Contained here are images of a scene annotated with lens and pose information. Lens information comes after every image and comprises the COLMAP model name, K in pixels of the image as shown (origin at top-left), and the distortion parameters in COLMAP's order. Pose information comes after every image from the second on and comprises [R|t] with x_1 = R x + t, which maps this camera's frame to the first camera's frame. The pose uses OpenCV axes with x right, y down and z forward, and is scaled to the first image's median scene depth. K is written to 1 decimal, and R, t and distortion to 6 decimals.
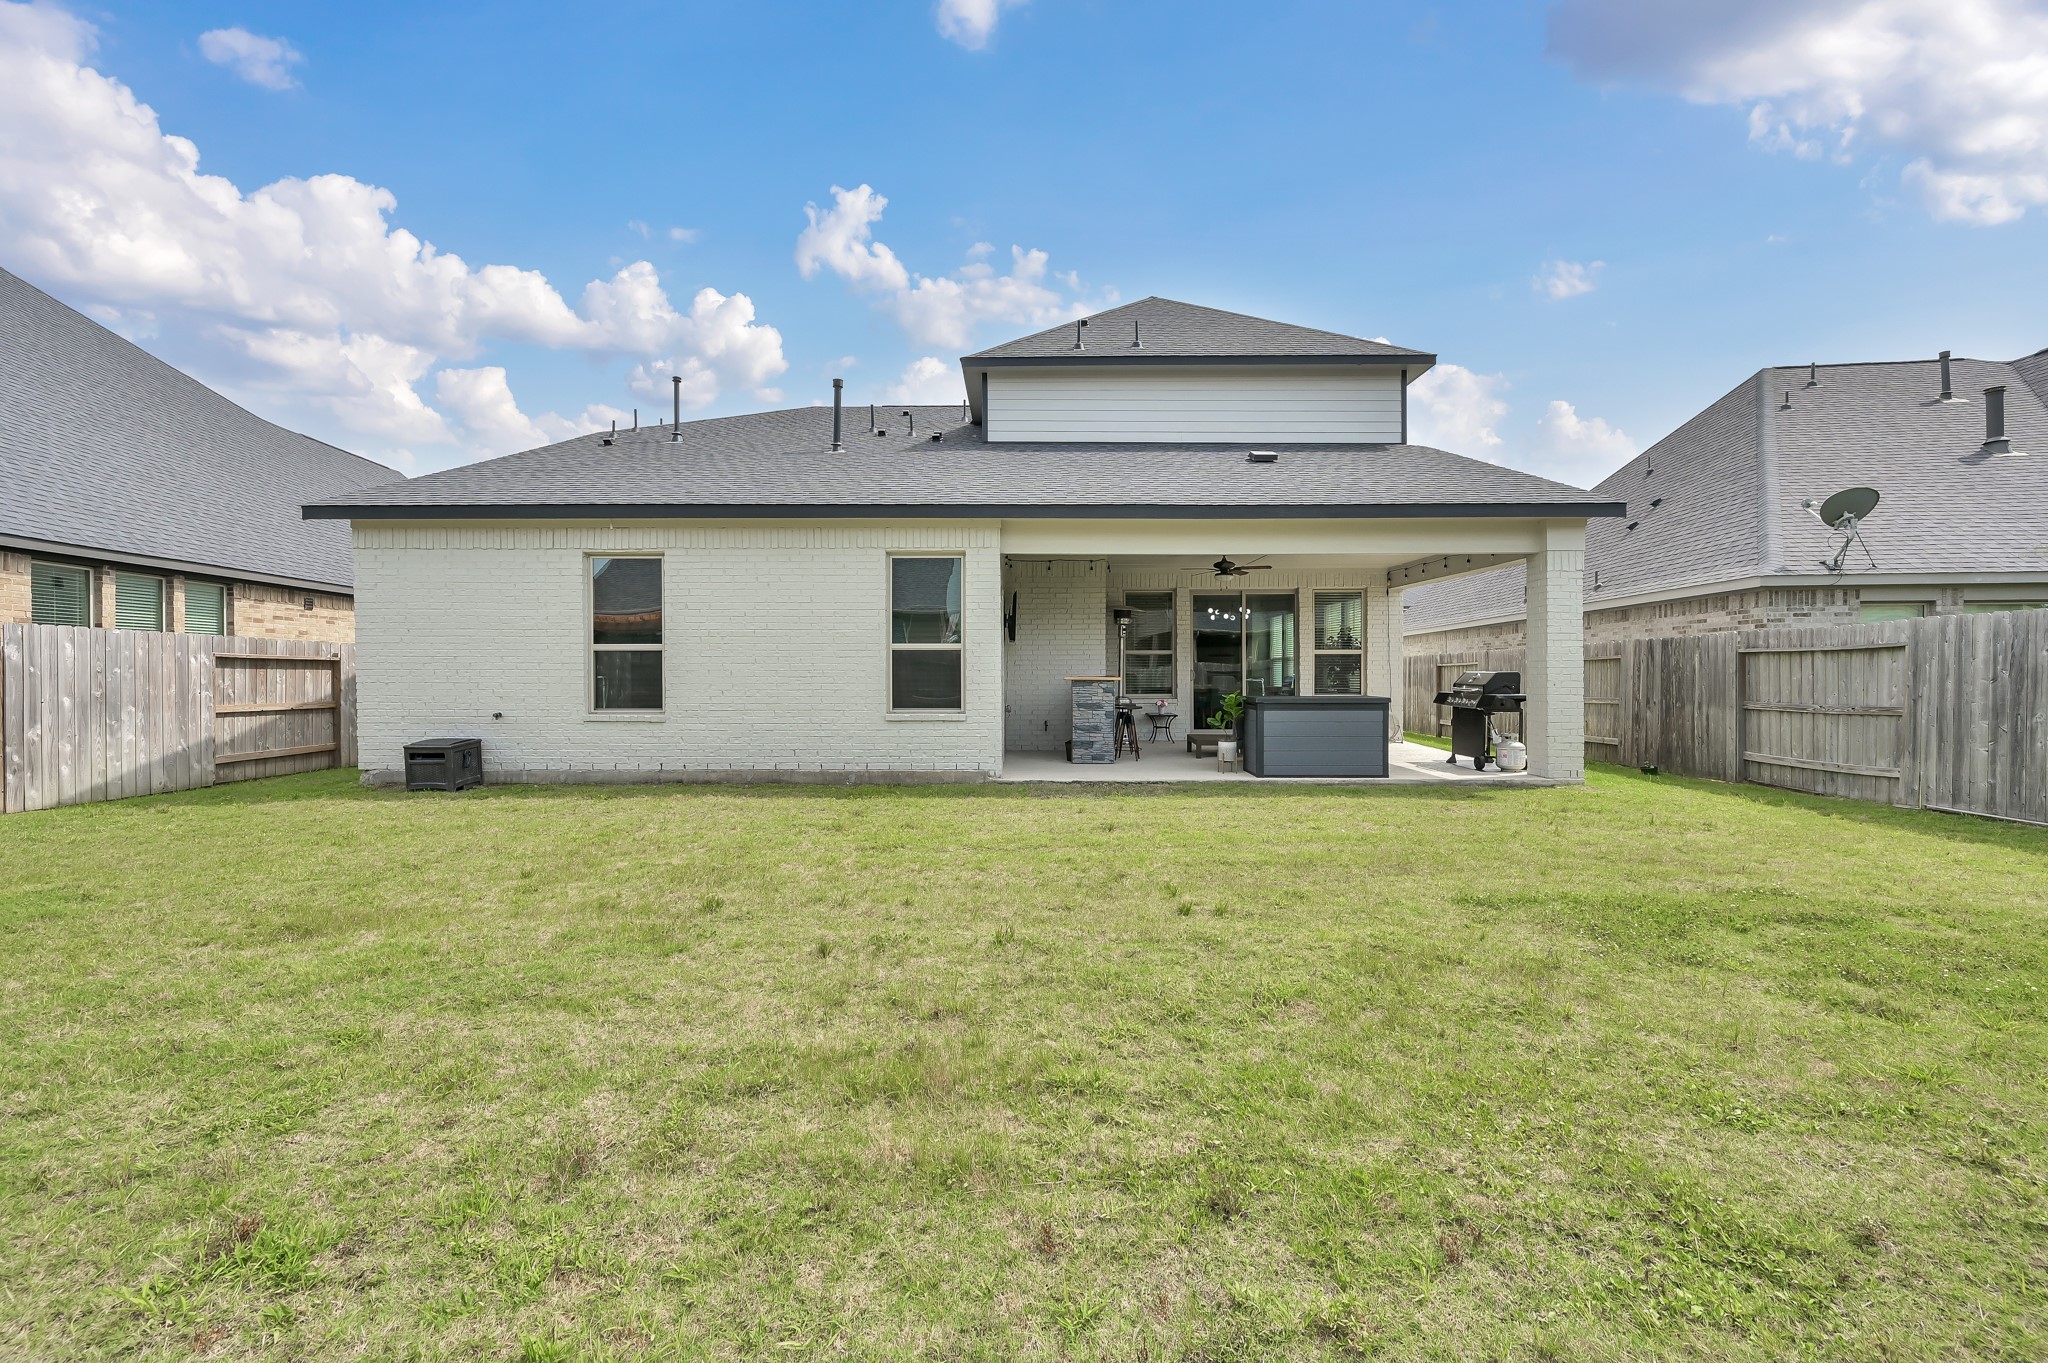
lens RADIAL K [[811.4, 0, 1032.3], [0, 811.4, 677.2], [0, 0, 1]] dist [-0.004027, 0.000107]
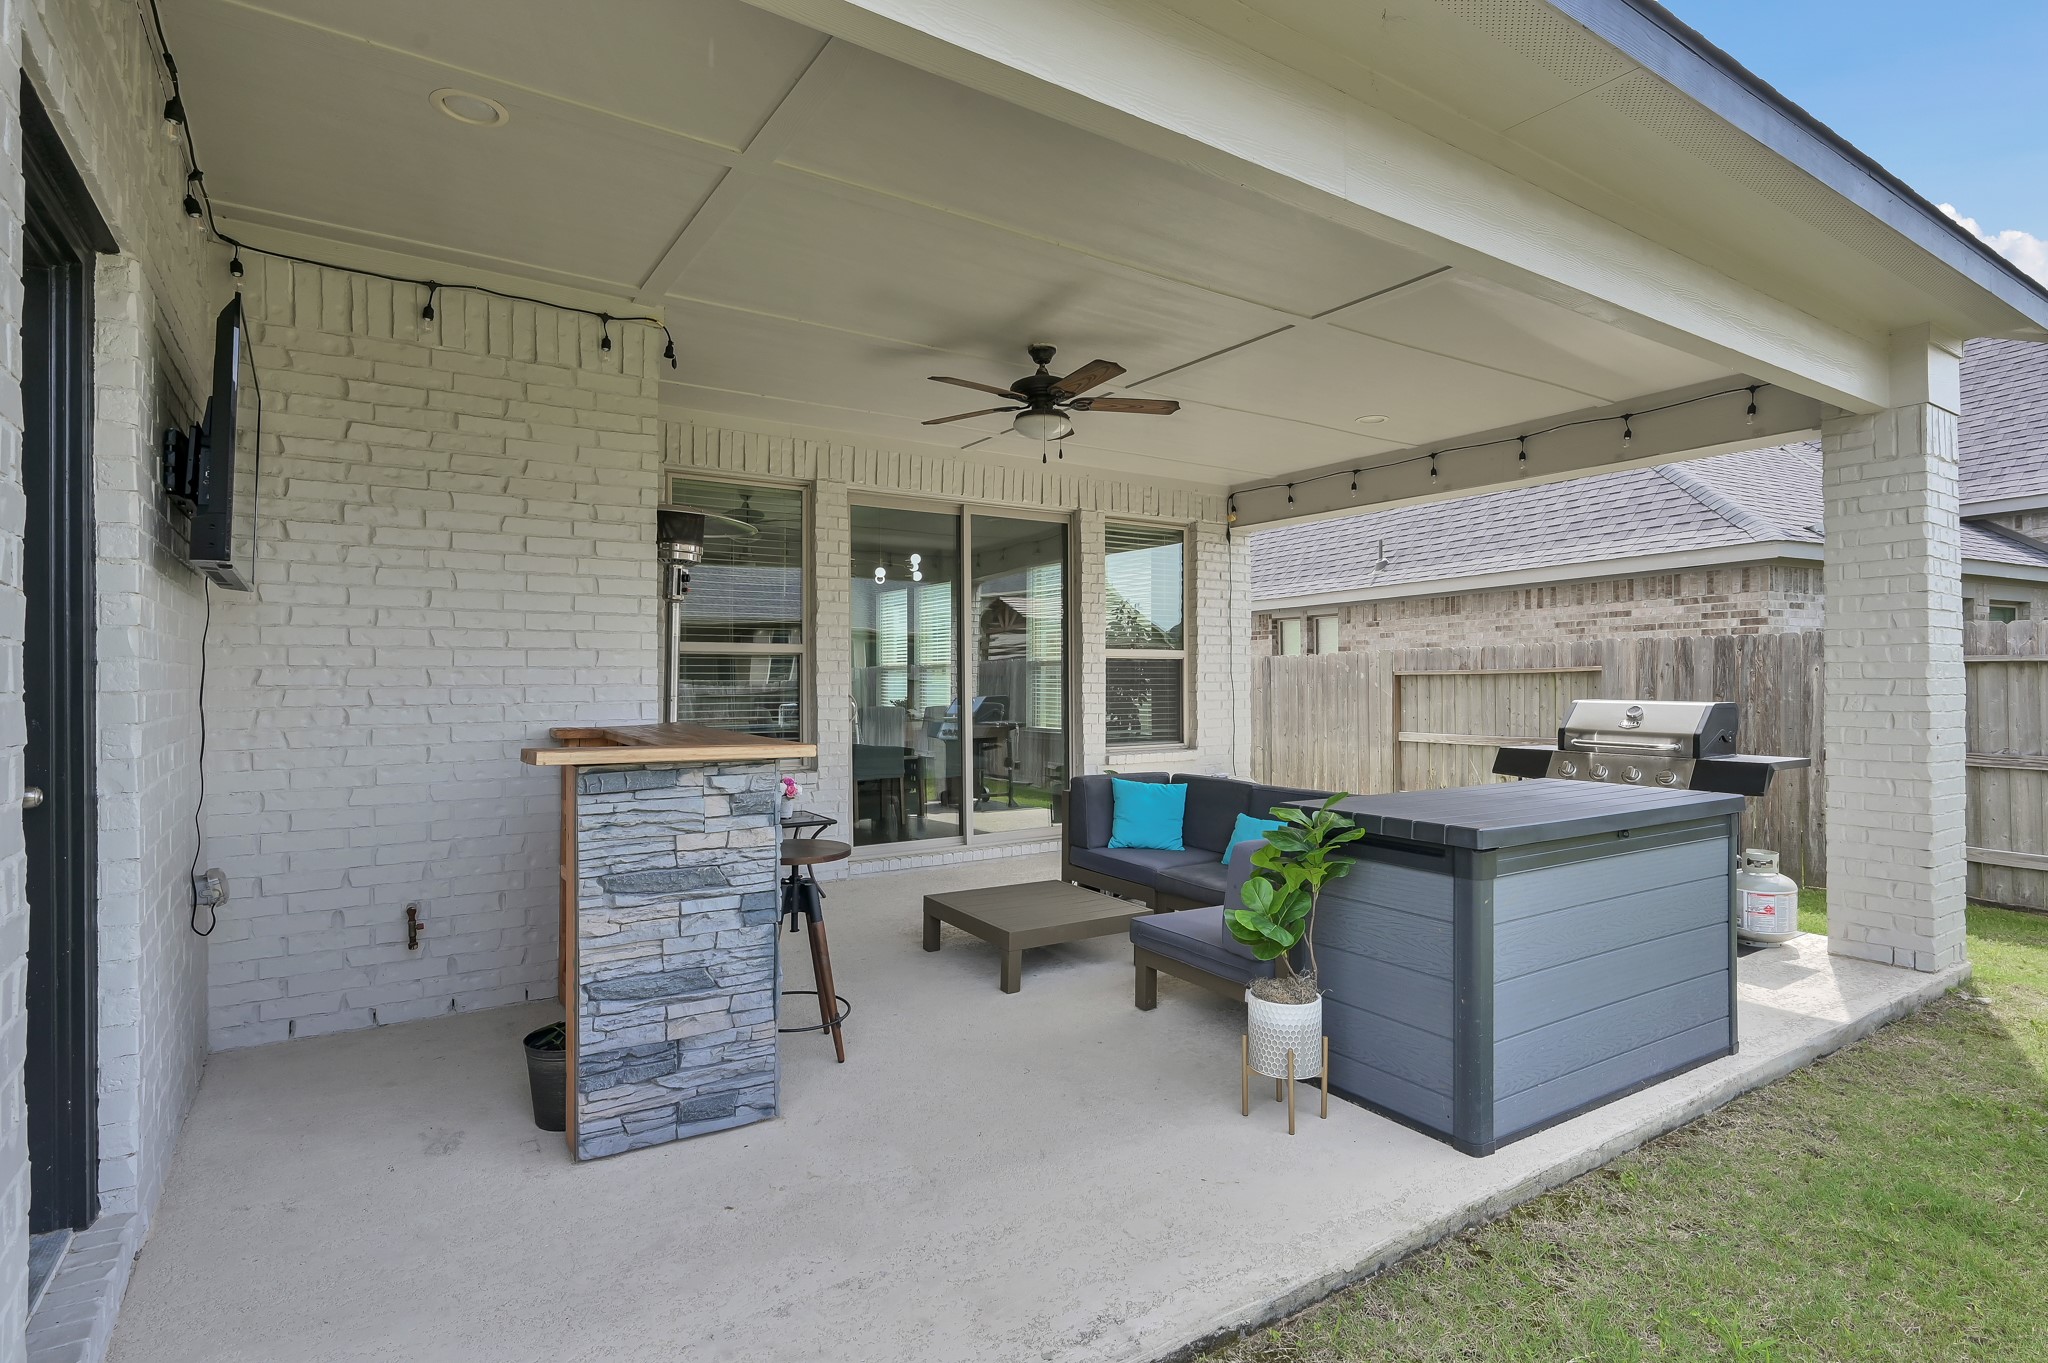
lens RADIAL K [[1023.1, 0, 1076.8], [0, 1023.1, 679.7], [0, 0, 1]] dist [-0.002490, -0.000777]
pose [[0.818889, 0.000089, 0.573951, 0.003711], [0.005718, 0.999949, -0.008314, -0.015132], [-0.573923, 0.010090, 0.818847, 0.697974]]
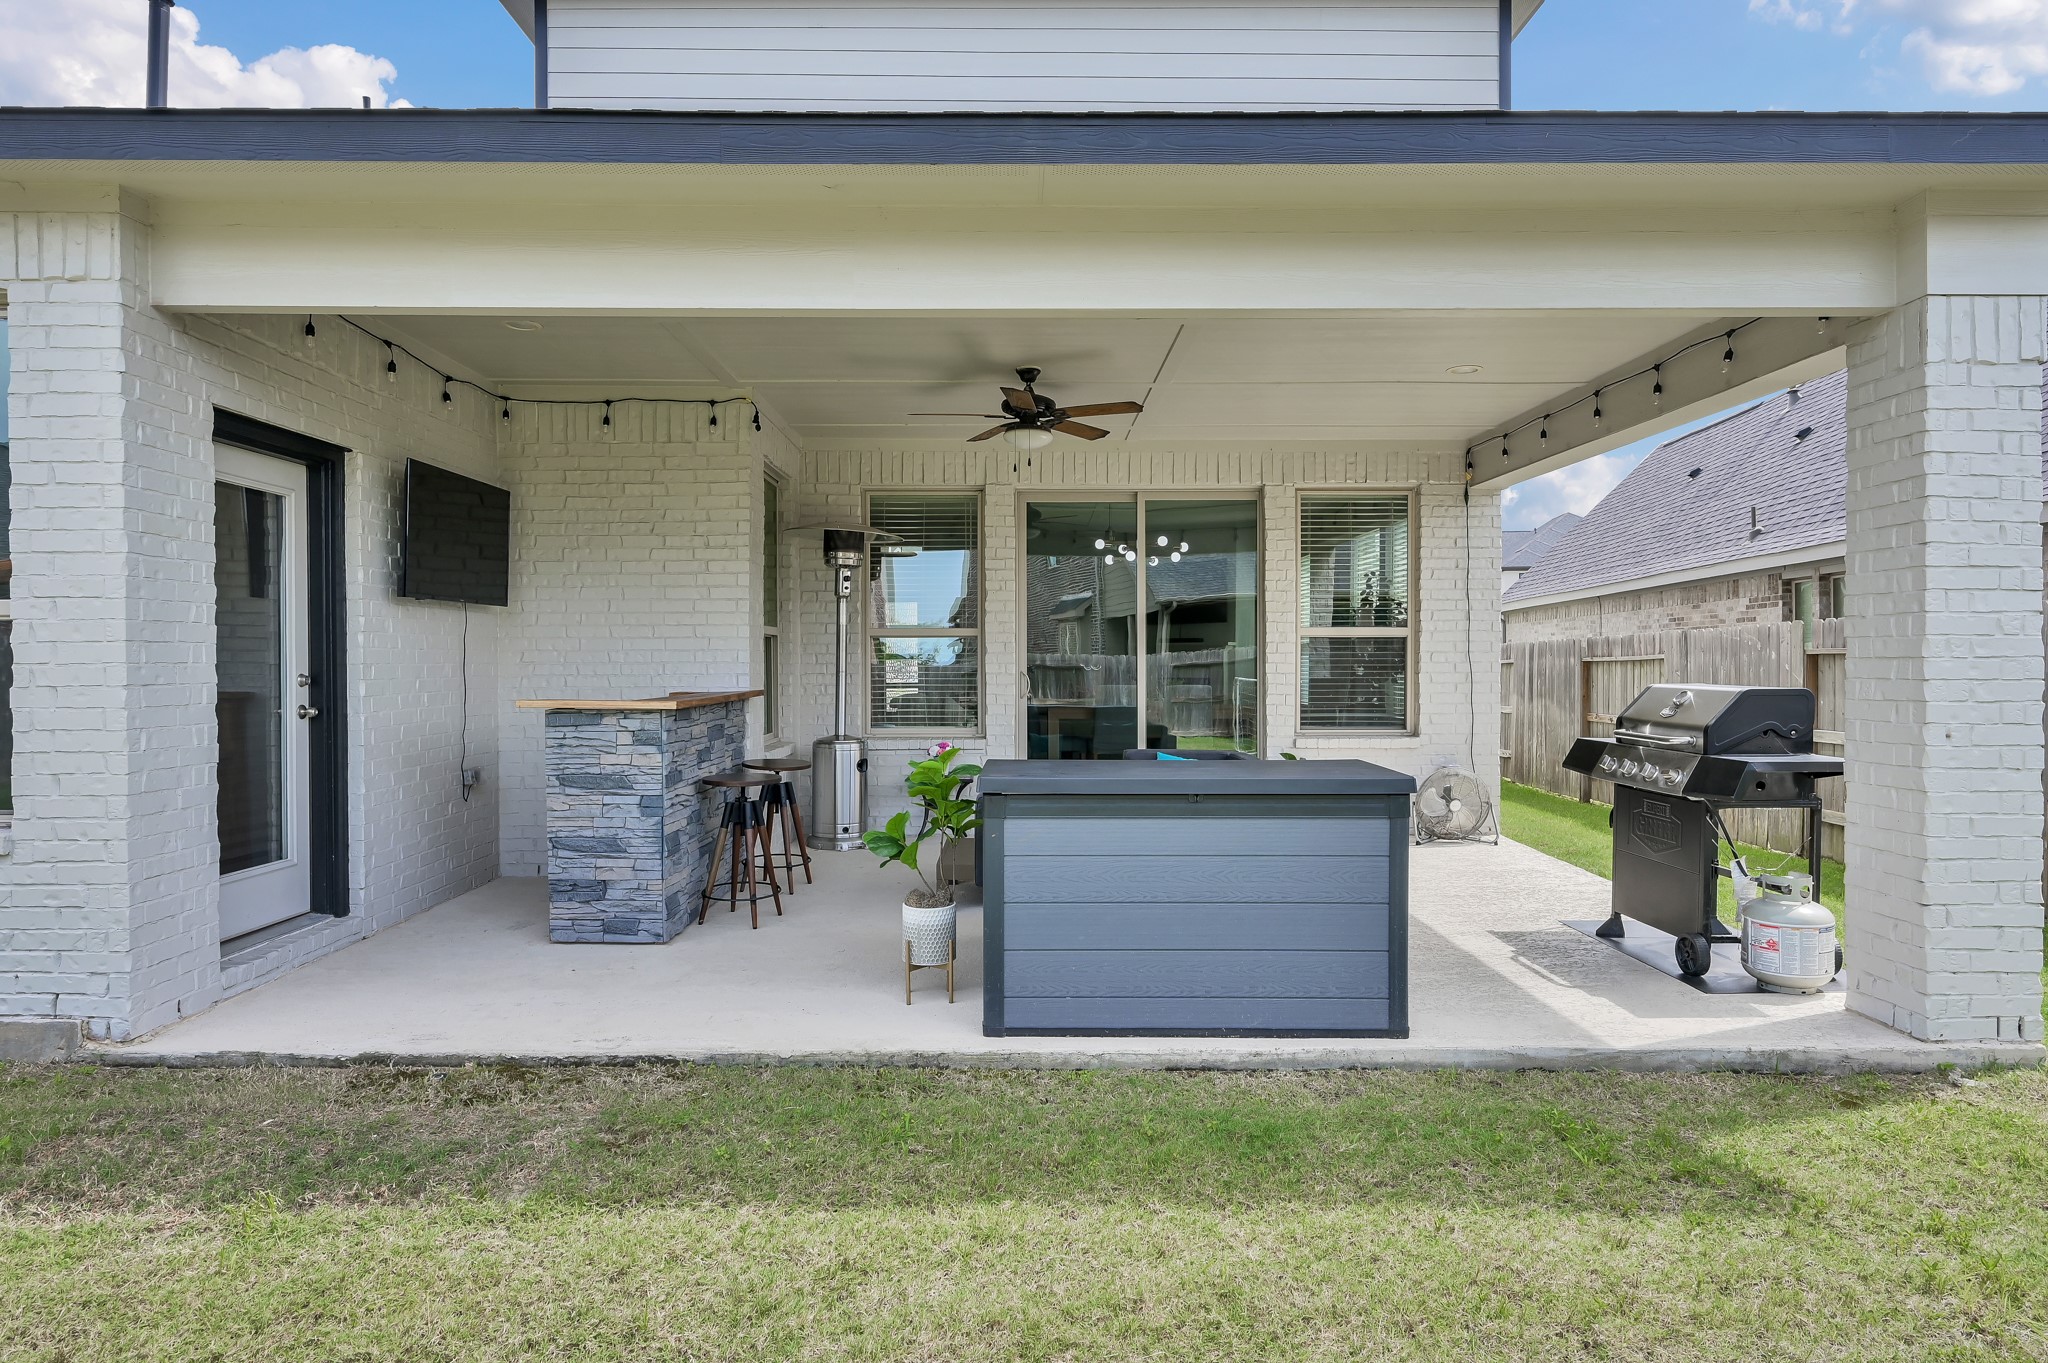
lens RADIAL K [[1182.5, 0, 1020.8], [0, 1182.5, 676.7], [0, 0, 1]] dist [-0.003062, -0.000934]
pose [[0.999894, 0.000747, 0.014555, 0.243704], [-0.000803, 0.999992, 0.003873, -0.012265], [-0.014552, -0.003885, 0.999887, 0.472378]]
